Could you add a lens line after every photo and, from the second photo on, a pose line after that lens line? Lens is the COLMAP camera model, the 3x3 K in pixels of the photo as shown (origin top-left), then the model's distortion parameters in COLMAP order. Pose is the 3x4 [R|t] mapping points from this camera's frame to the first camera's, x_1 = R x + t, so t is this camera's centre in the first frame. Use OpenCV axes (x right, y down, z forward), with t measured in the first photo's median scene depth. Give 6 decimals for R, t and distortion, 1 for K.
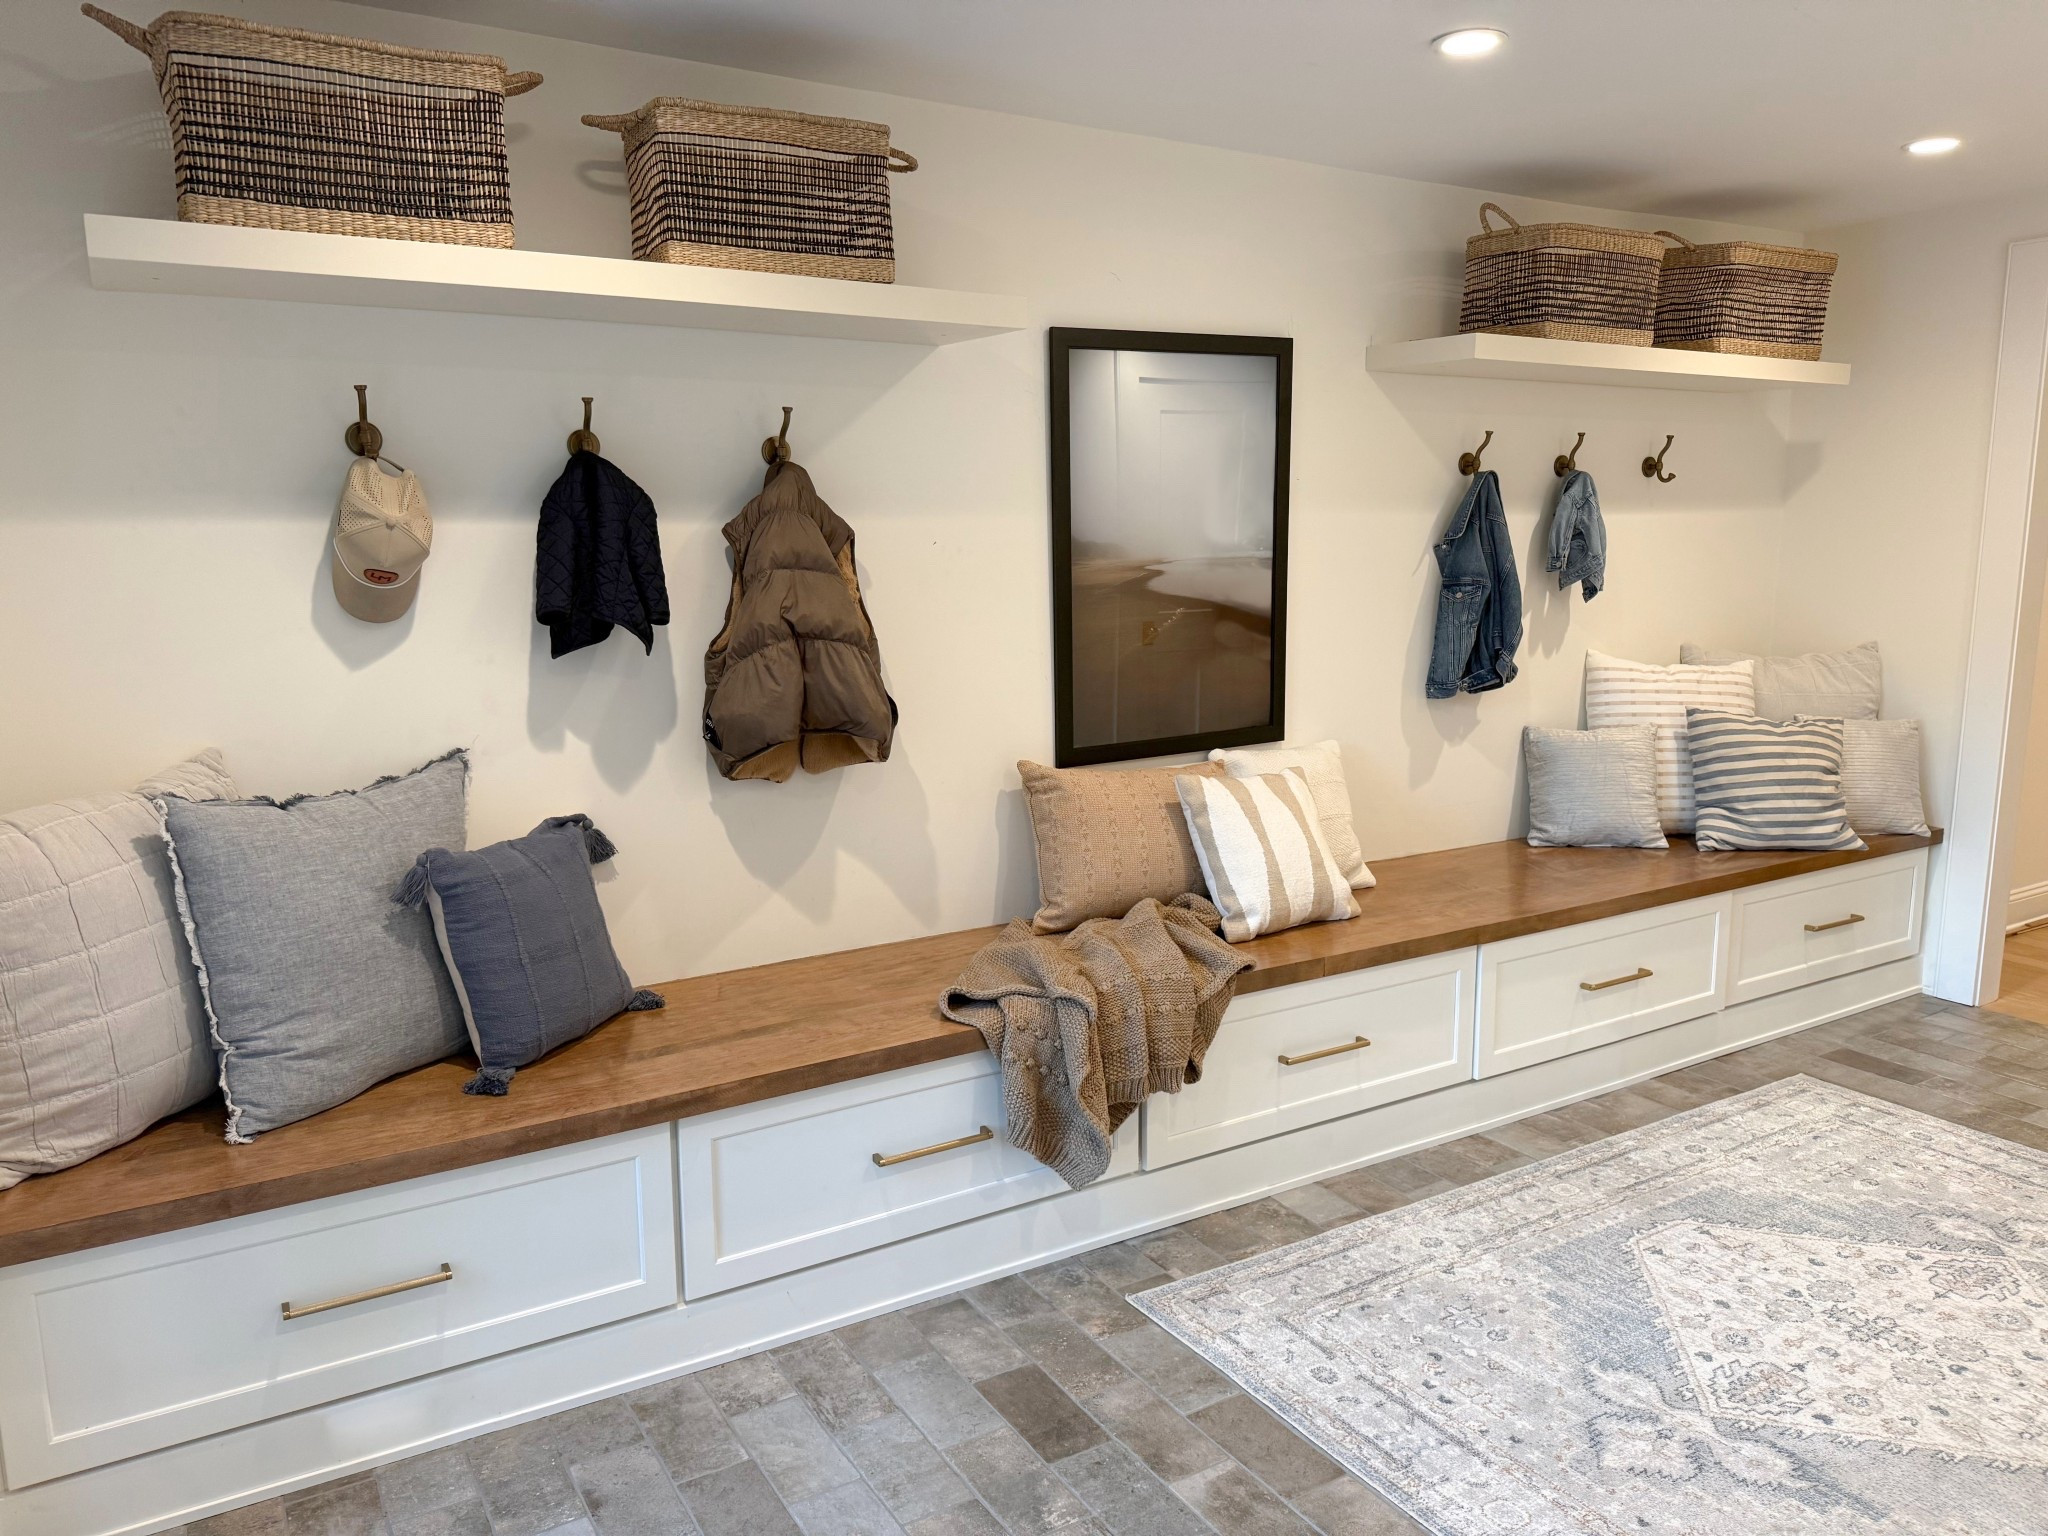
lens RADIAL K [[1467.3, 0, 1027.1], [0, 1467.3, 777.7], [0, 0, 1]] dist [0.022850, -0.029251]
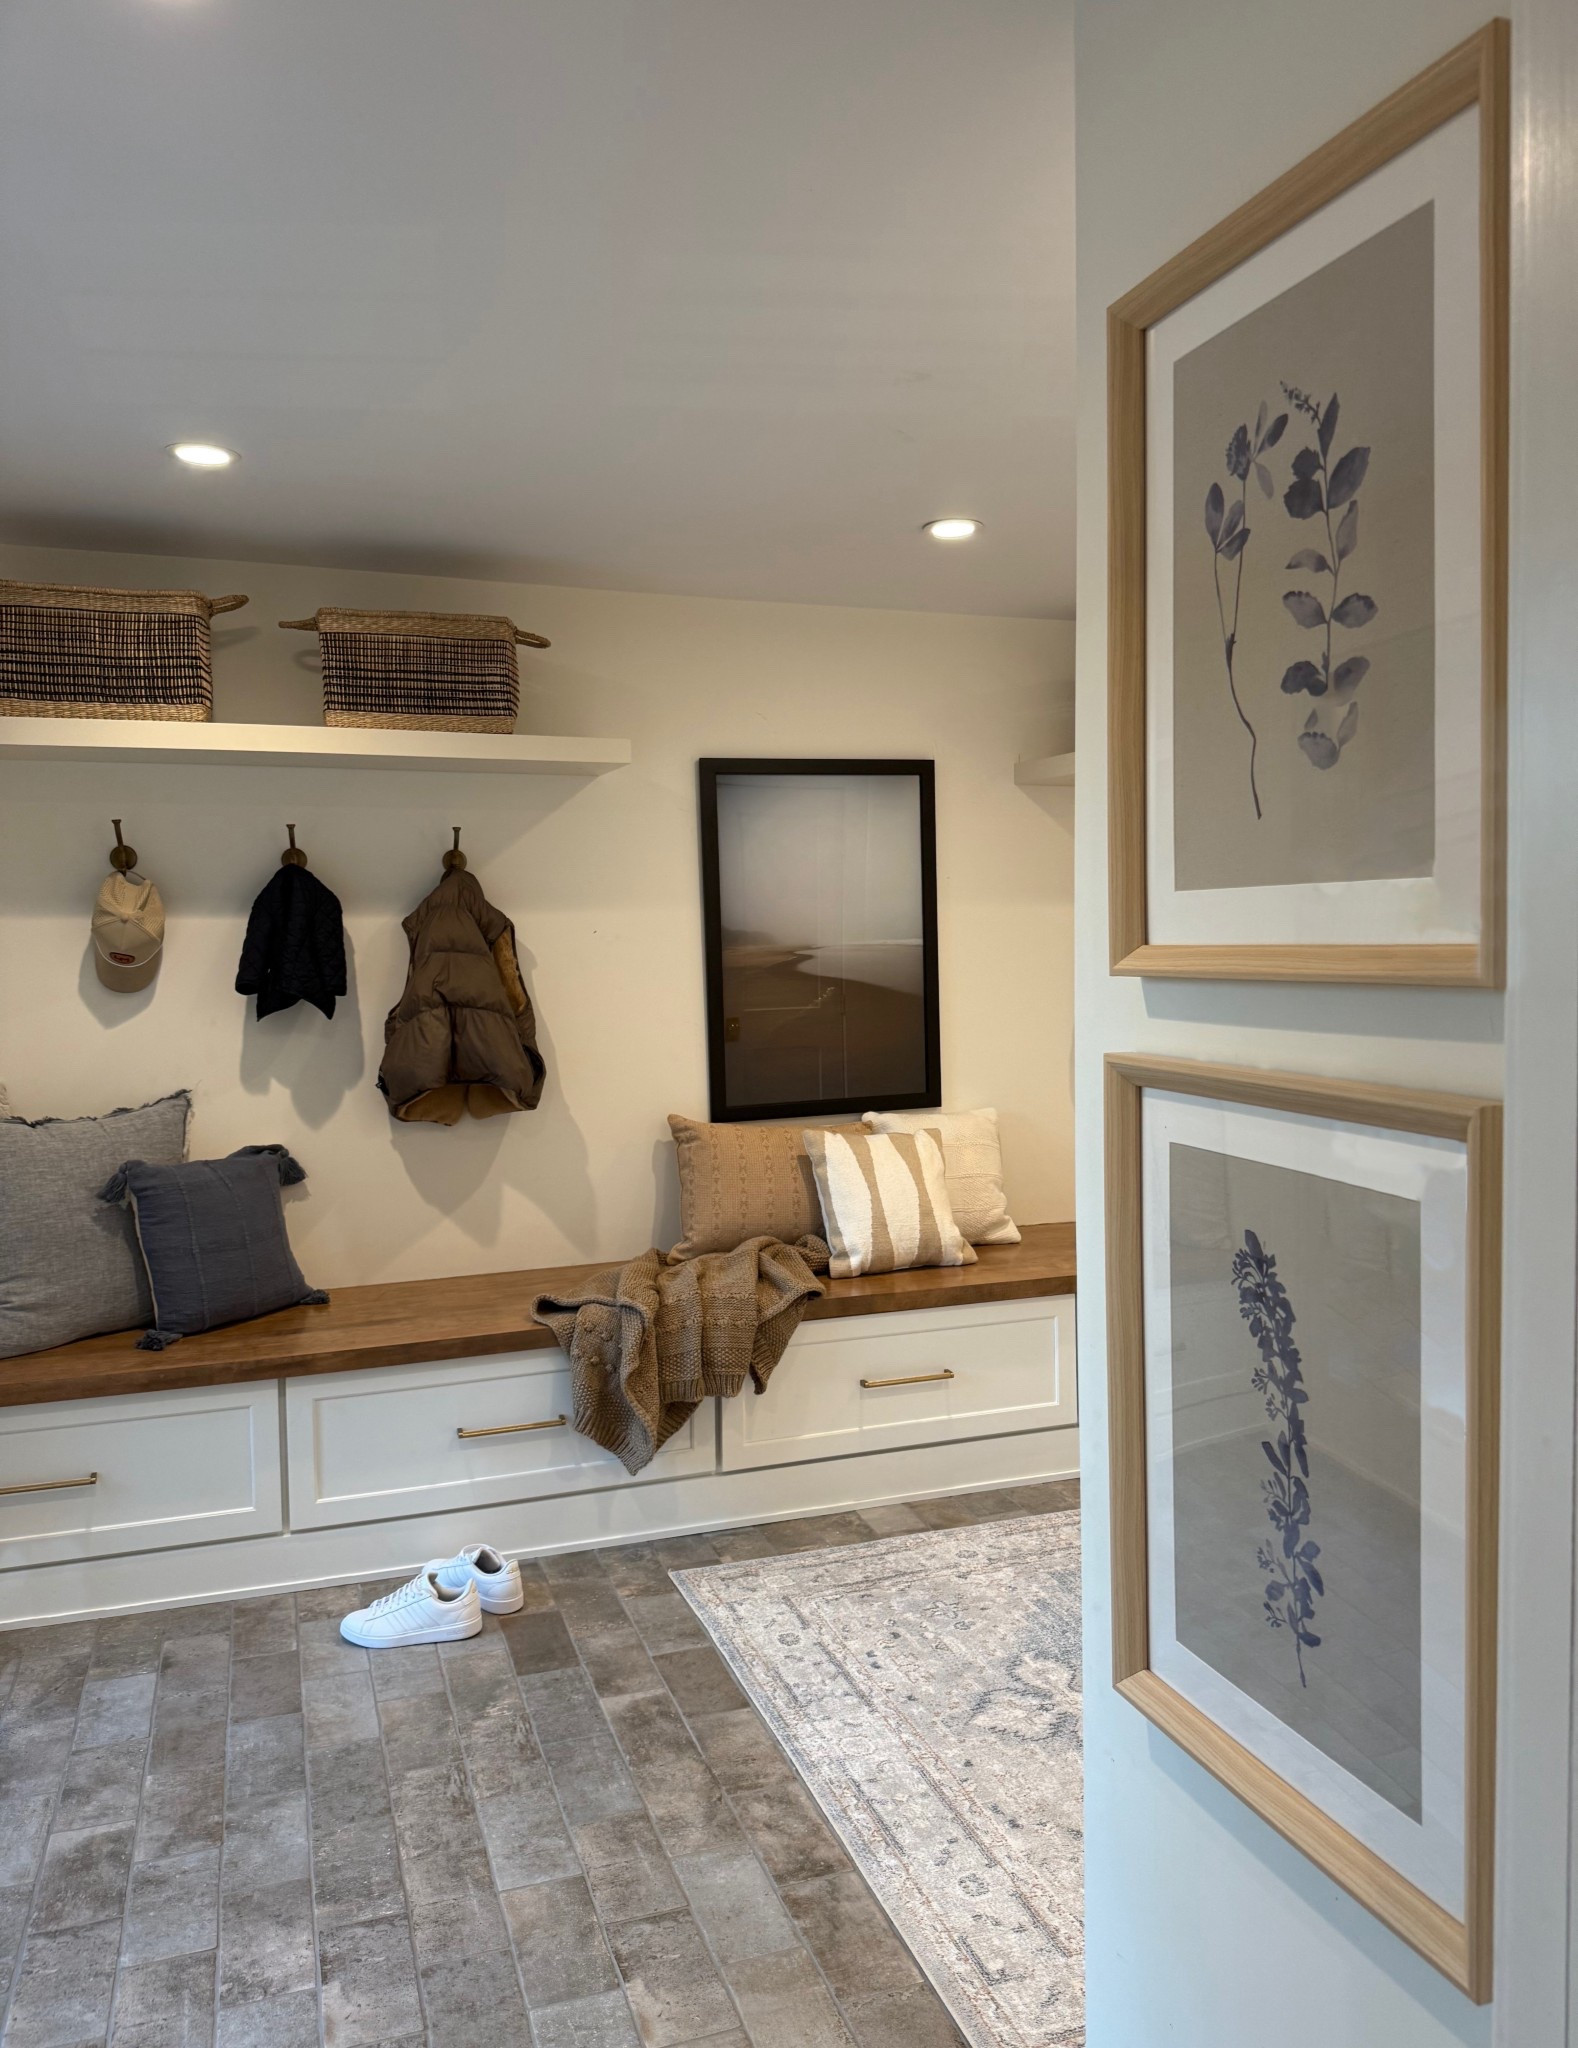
lens RADIAL K [[1528.6, 0, 799.1], [0, 1528.6, 995.5], [0, 0, 1]] dist [0.032992, -0.043762]
pose [[0.977883, 0.003957, -0.209114, 0.446508], [-0.029459, 0.992460, -0.118978, 0.045531], [0.207066, 0.122507, 0.970626, -0.224596]]
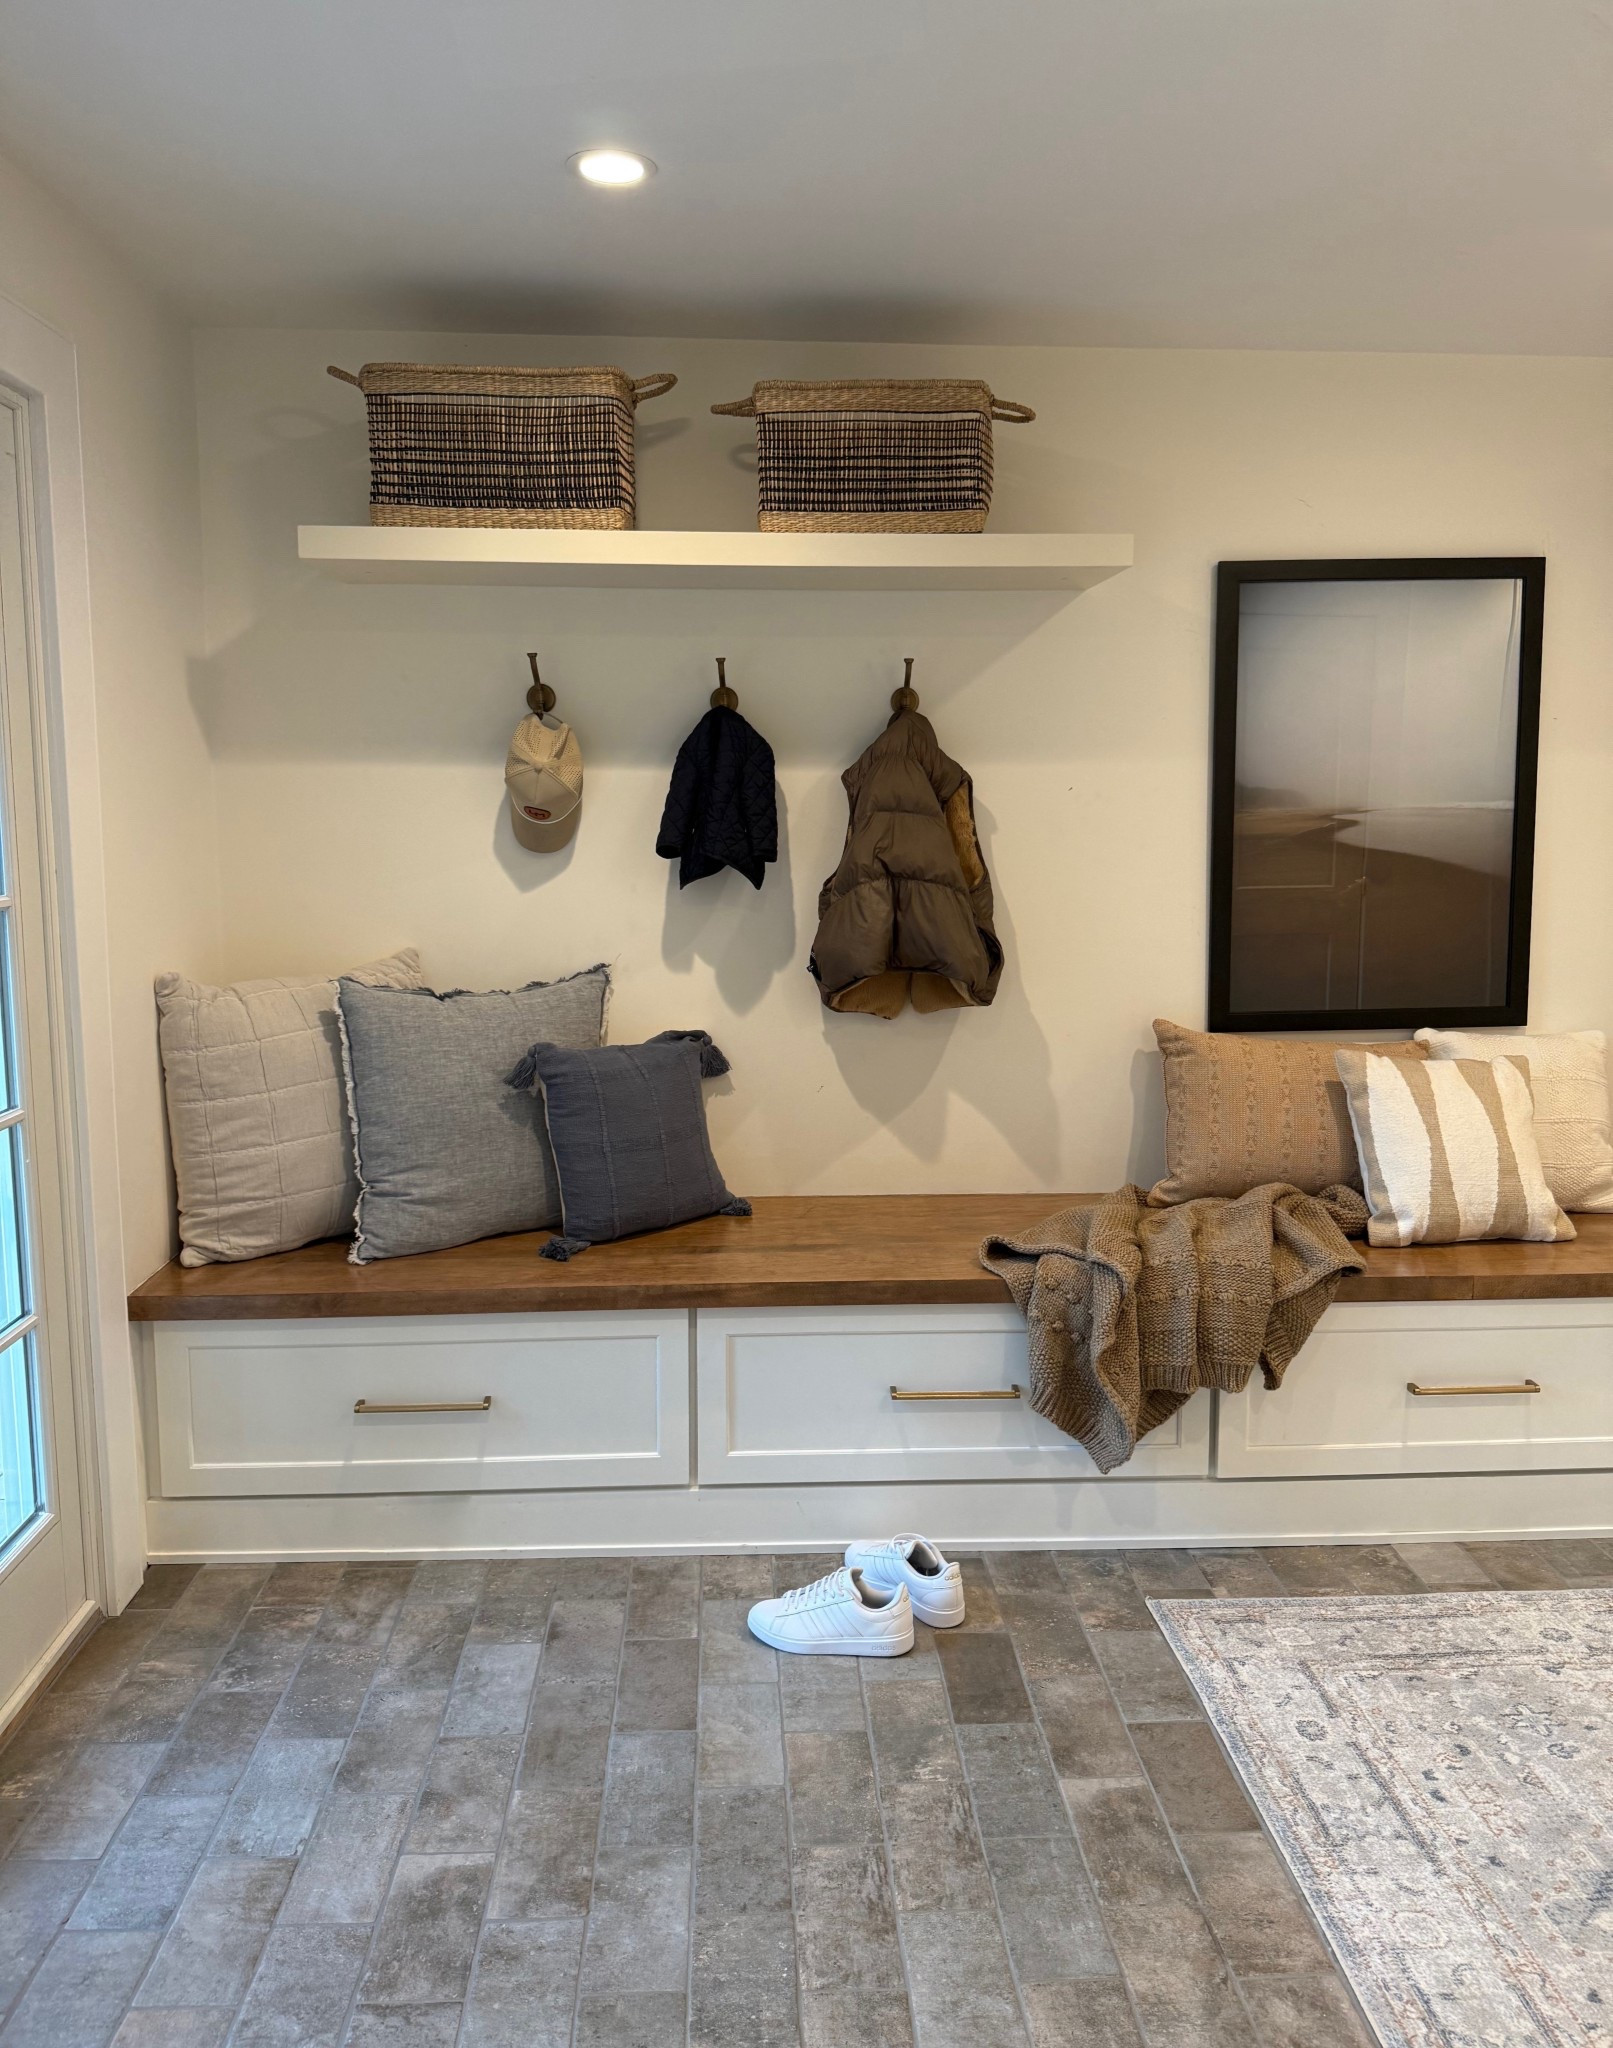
lens RADIAL K [[1552.1, 0, 811.3], [0, 1552.1, 978.1], [0, 0, 1]] dist [0.052764, -0.066066]
pose [[0.879954, 0.061559, -0.471054, 0.340995], [-0.086557, 0.995747, -0.031565, 0.016407], [0.467108, 0.068549, 0.881539, 0.012854]]
